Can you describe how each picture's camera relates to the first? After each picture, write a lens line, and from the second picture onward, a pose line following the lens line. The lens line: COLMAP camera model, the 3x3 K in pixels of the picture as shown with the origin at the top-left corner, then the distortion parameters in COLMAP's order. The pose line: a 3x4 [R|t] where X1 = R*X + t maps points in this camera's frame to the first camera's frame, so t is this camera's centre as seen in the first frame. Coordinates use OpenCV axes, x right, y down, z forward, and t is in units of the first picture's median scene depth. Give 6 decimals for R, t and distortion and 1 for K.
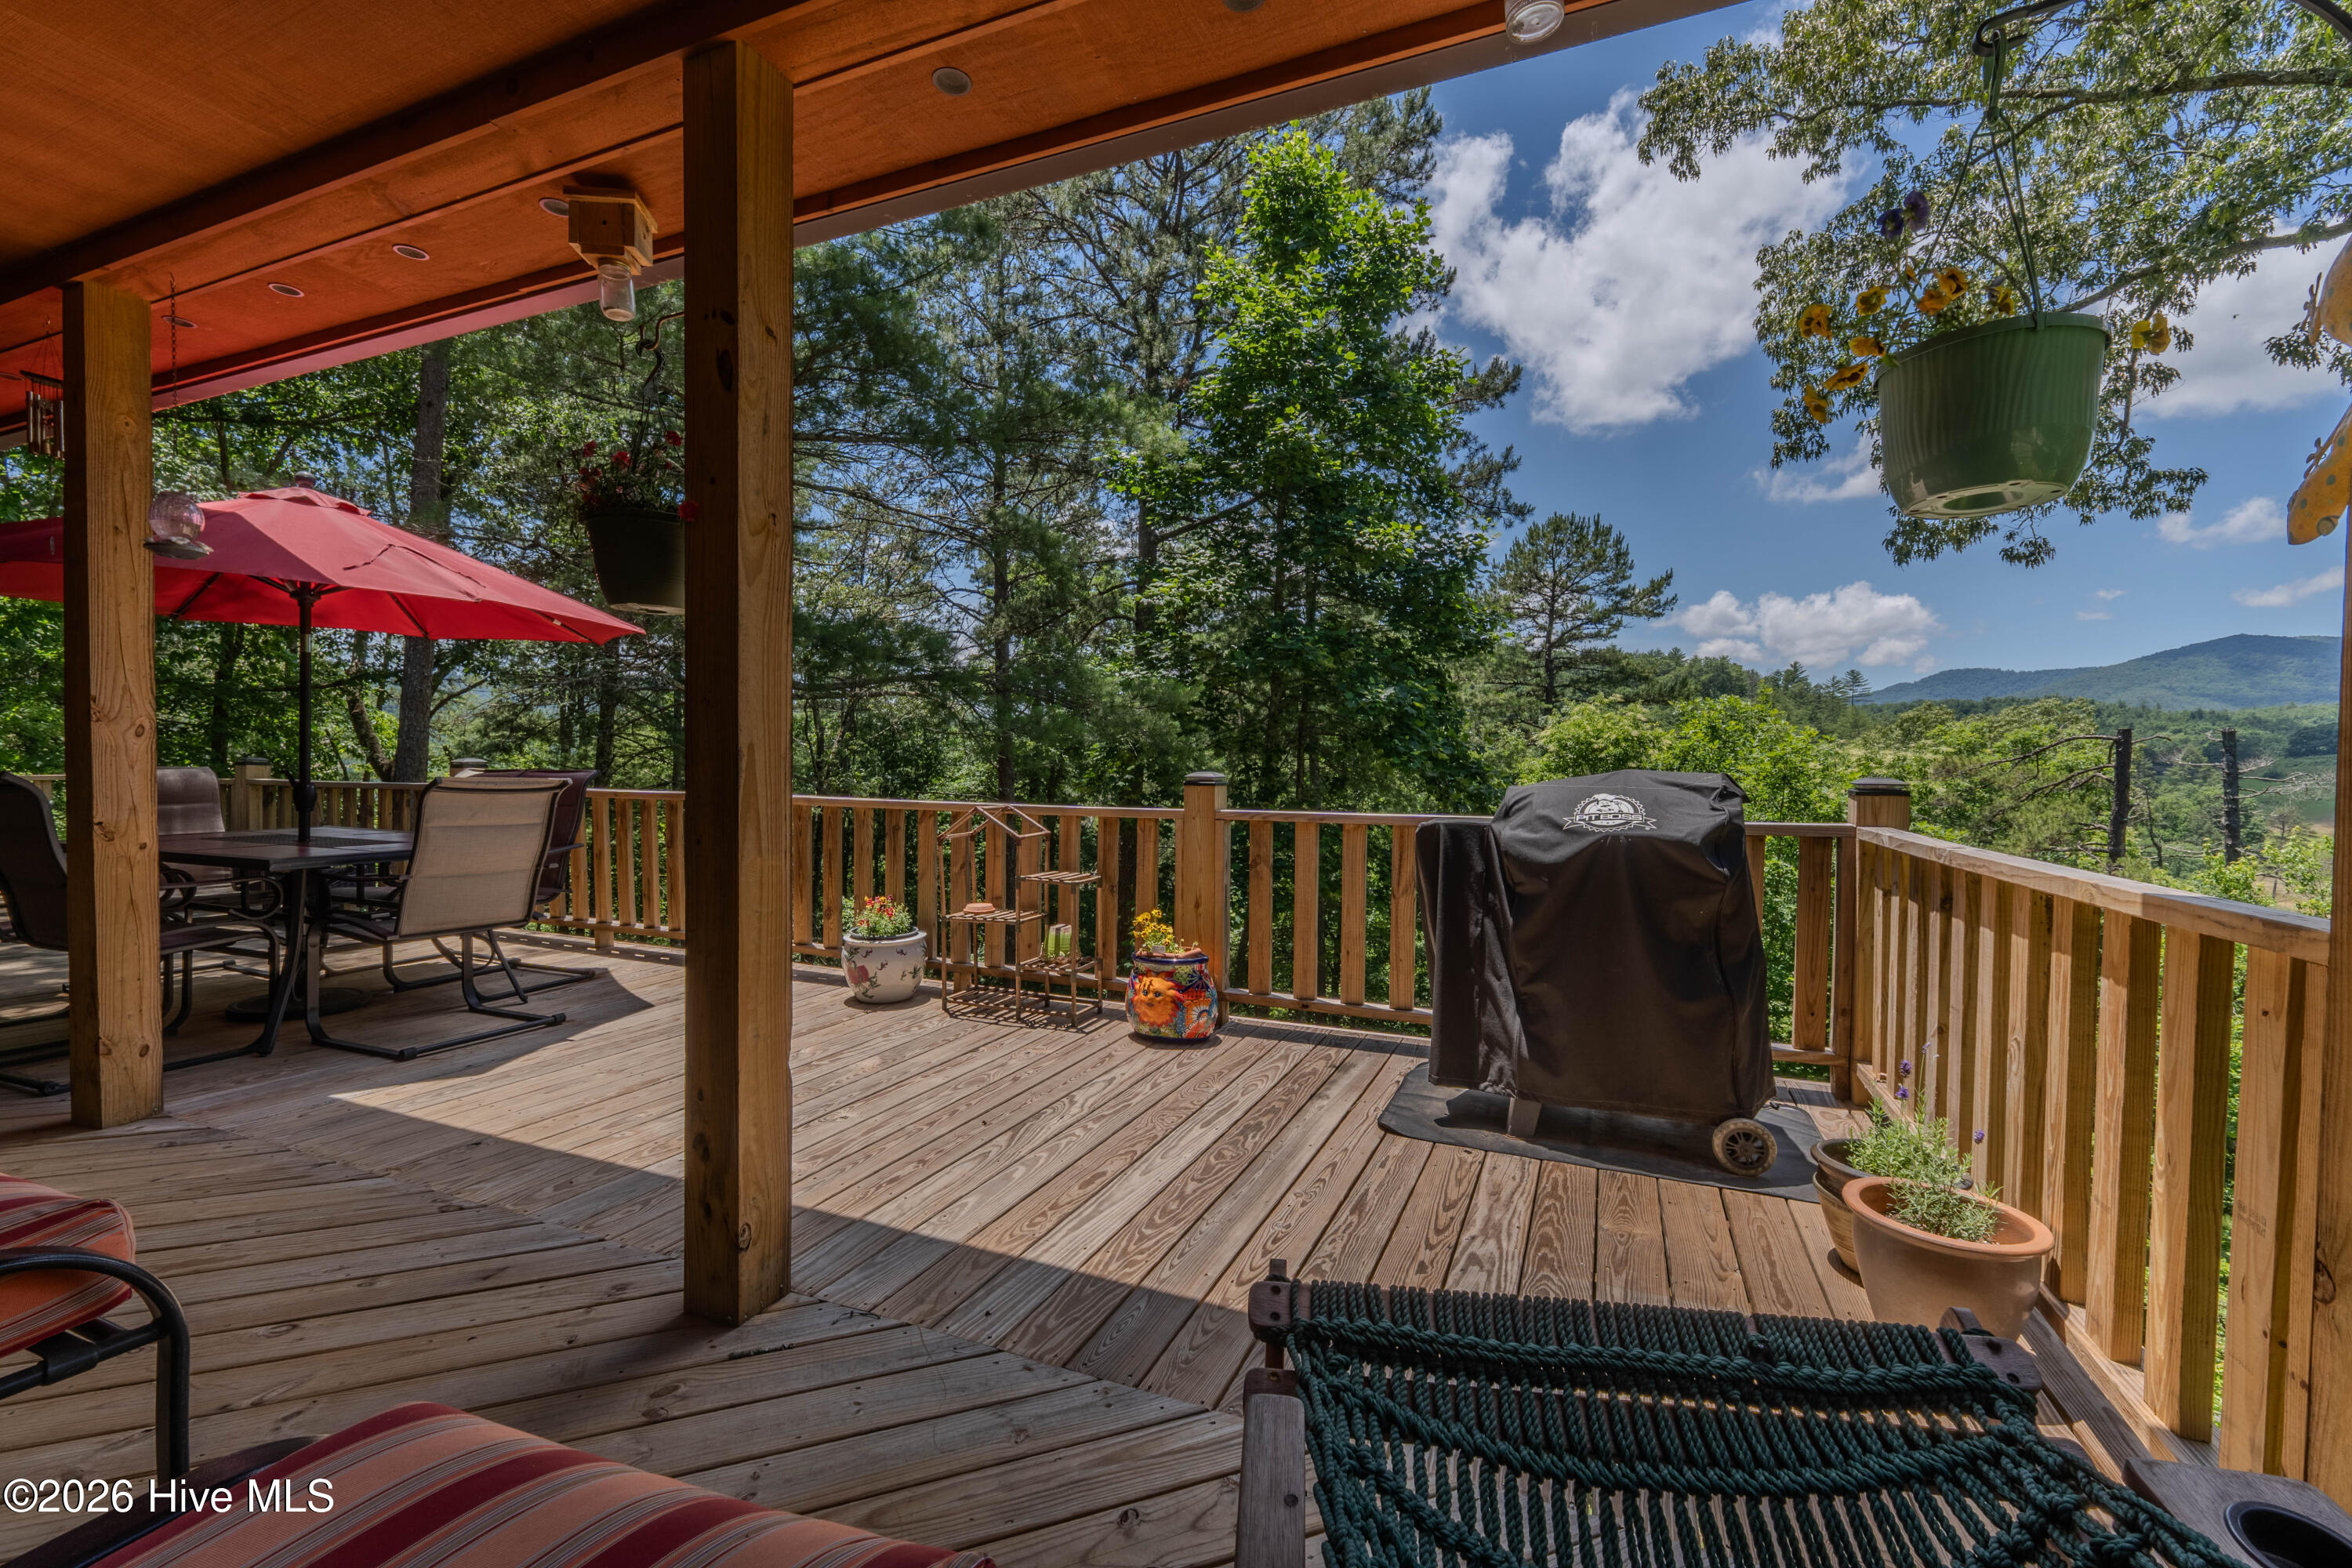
lens RADIAL K [[991.4, 0, 1177.5], [0, 991.4, 789.6], [0, 0, 1]] dist [0.011723, -0.001159]
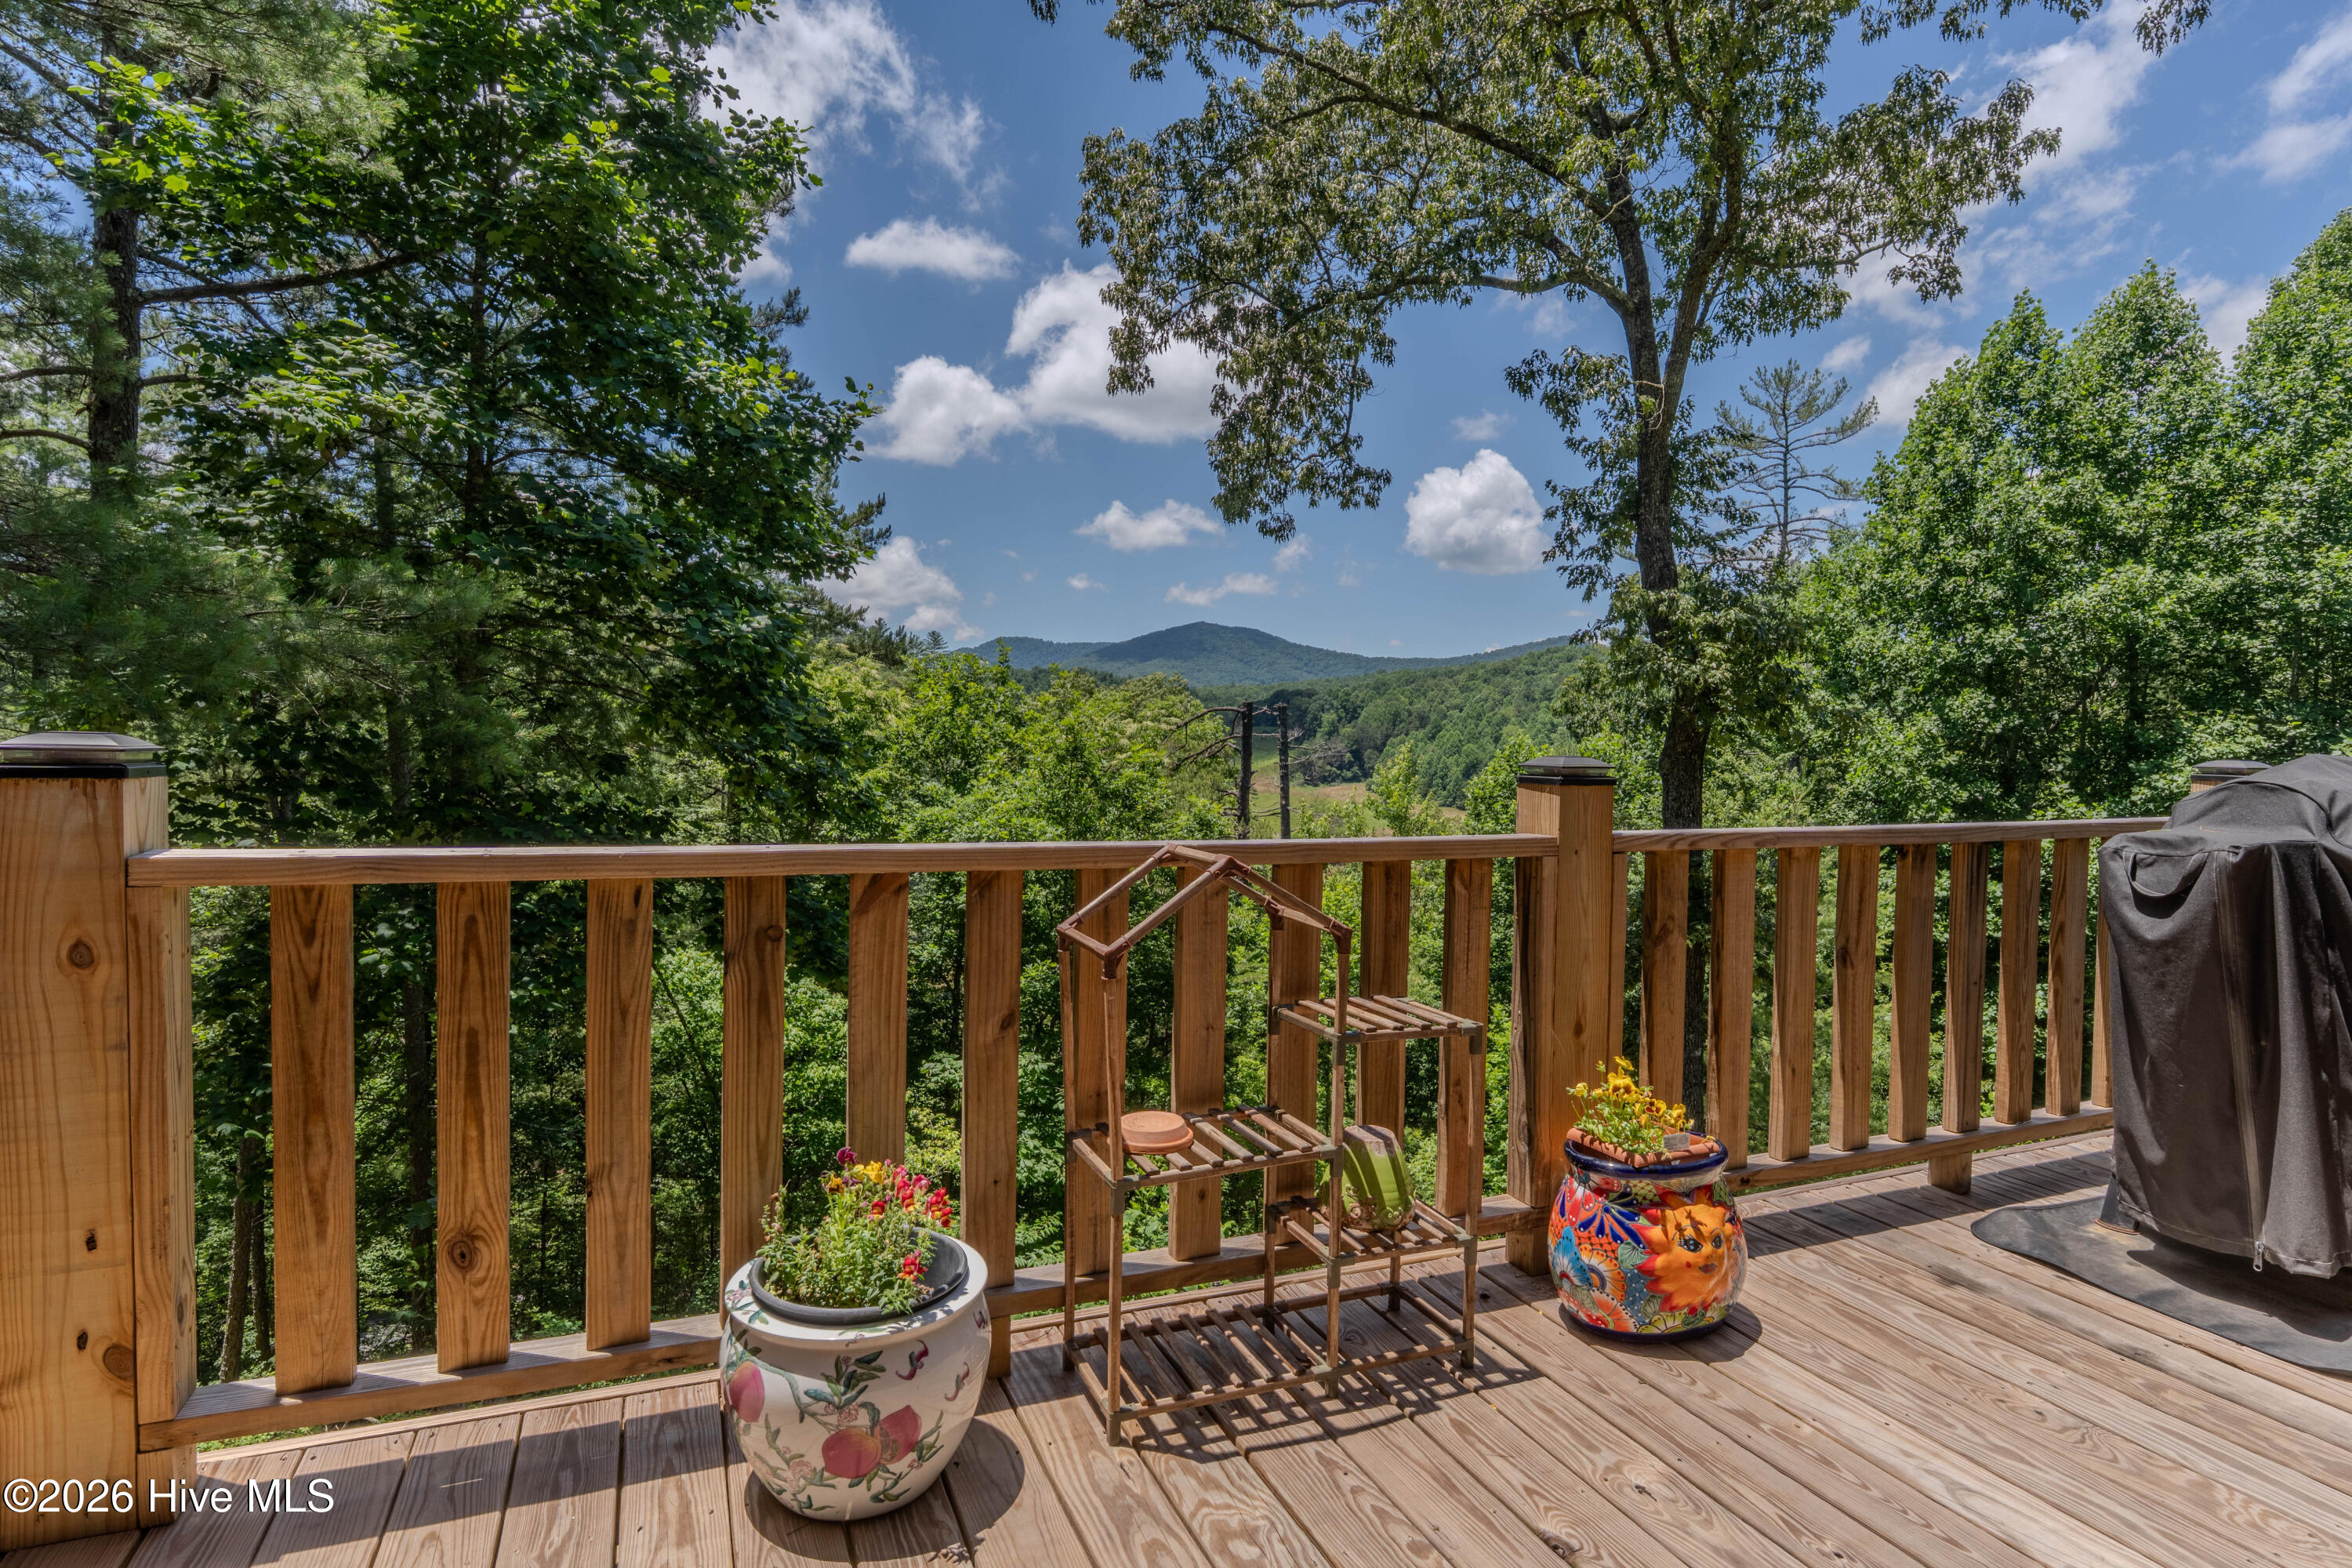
lens RADIAL K [[1253.1, 0, 1186.5], [0, 1253.1, 773.9], [0, 0, 1]] dist [0.001363, -0.000582]
pose [[0.688169, -0.020659, 0.725256, -0.155497], [0.013792, 0.999786, 0.015392, -0.006590], [-0.725419, -0.000589, 0.688307, 0.195795]]
